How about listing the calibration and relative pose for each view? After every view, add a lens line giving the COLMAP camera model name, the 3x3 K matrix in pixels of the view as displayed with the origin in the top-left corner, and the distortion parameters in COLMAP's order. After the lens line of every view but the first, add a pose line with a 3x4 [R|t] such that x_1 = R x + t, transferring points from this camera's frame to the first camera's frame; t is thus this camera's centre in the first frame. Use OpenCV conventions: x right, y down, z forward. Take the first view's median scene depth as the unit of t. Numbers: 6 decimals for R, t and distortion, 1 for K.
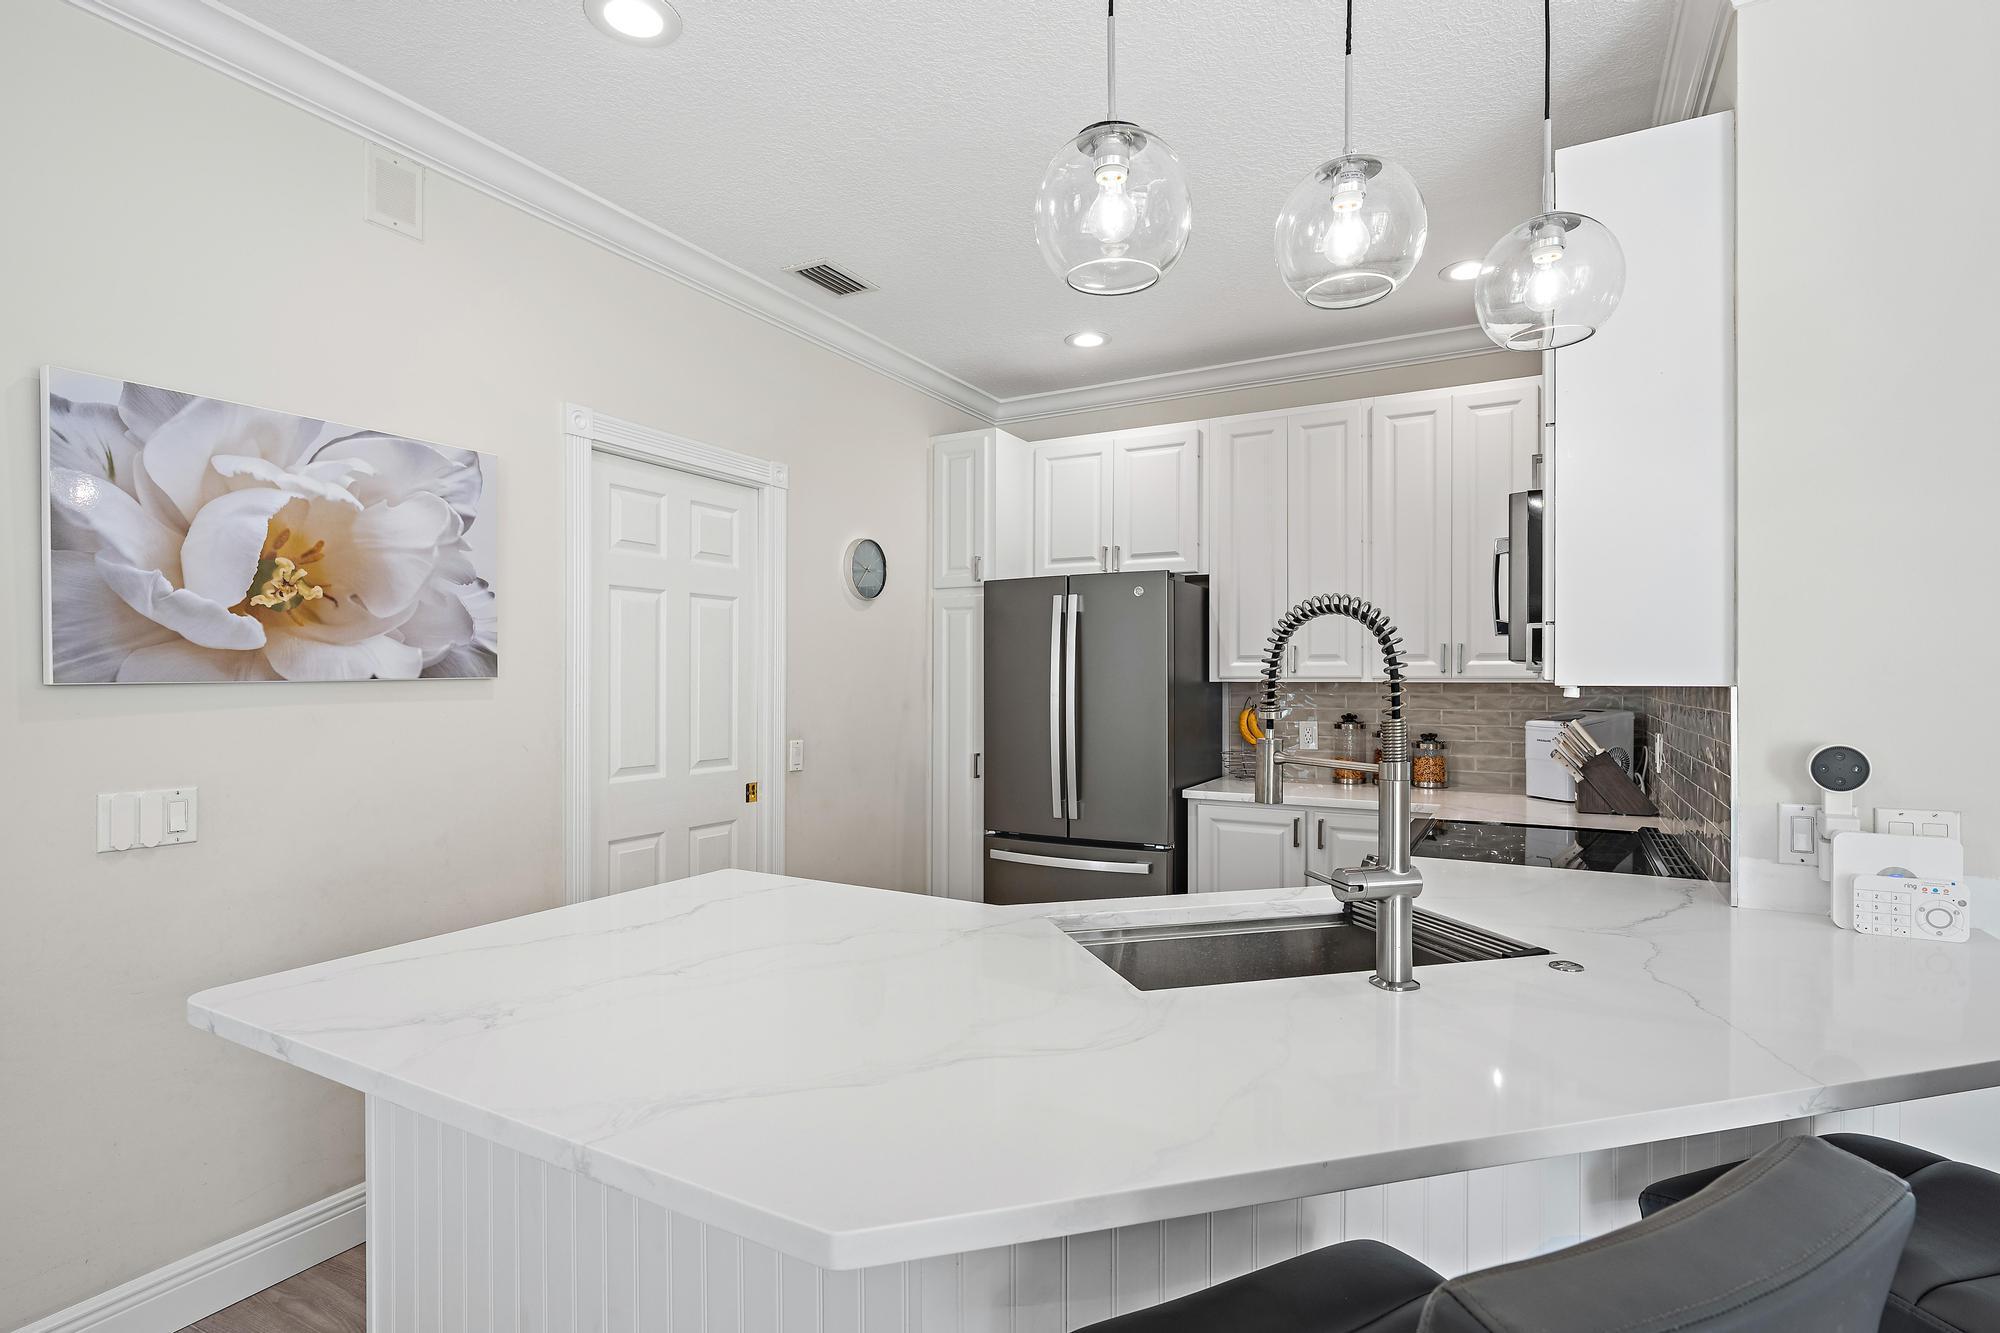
lens RADIAL K [[984.5, 0, 997.0], [0, 984.5, 673.4], [0, 0, 1]] dist [-0.002095, 0.000202]
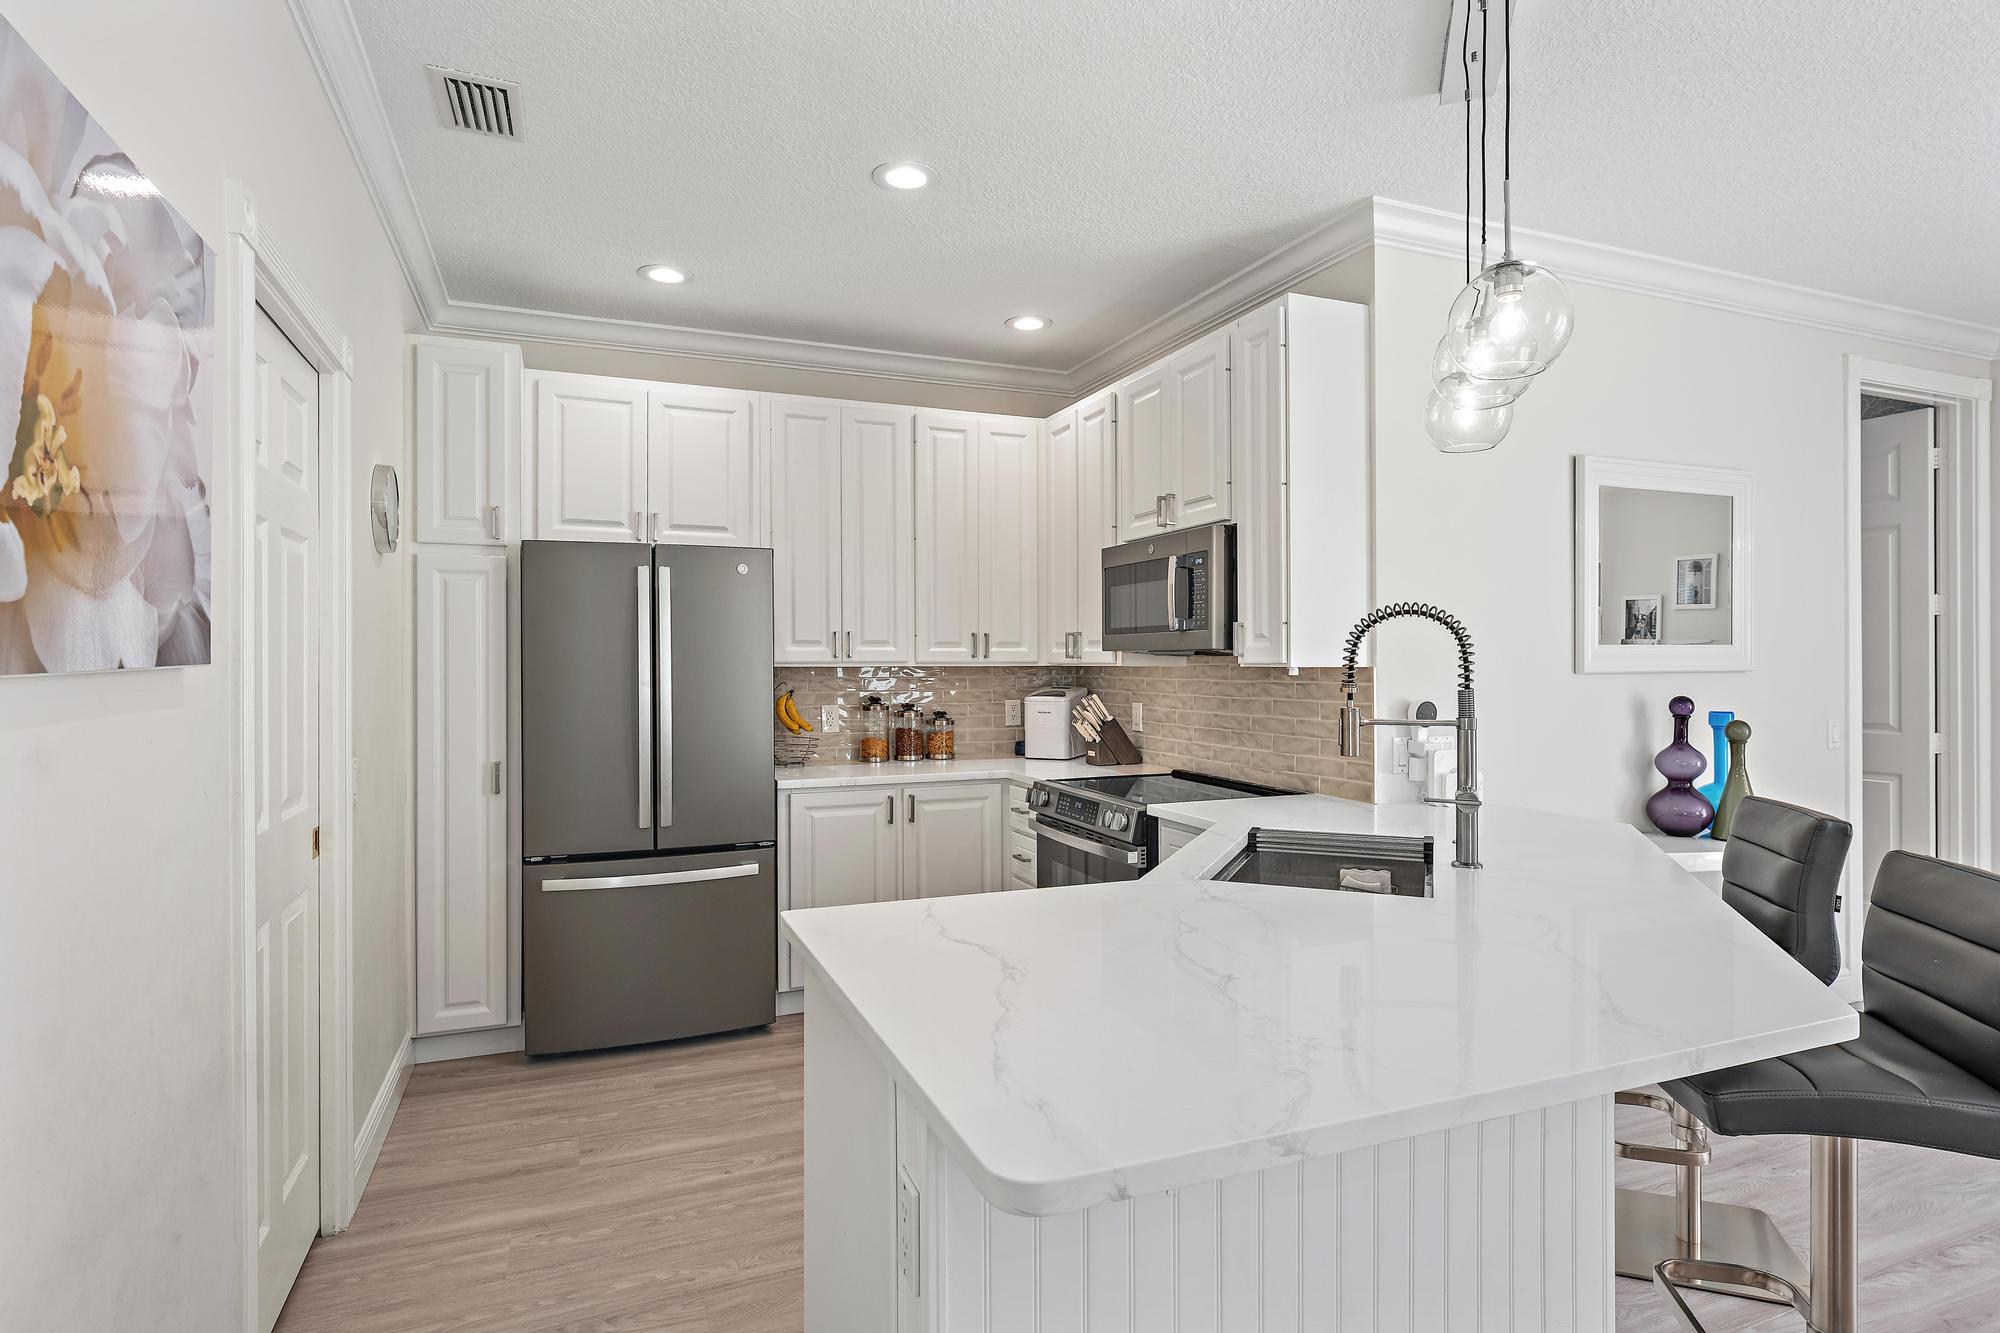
lens RADIAL K [[1035.7, 0, 998.6], [0, 1035.7, 664.6], [0, 0, 1]] dist [0.002987, 0.000447]
pose [[0.621982, -0.003797, 0.783022, -0.477672], [-0.001271, 0.999982, 0.005859, -0.000098], [-0.783031, -0.004640, 0.621966, 0.215408]]
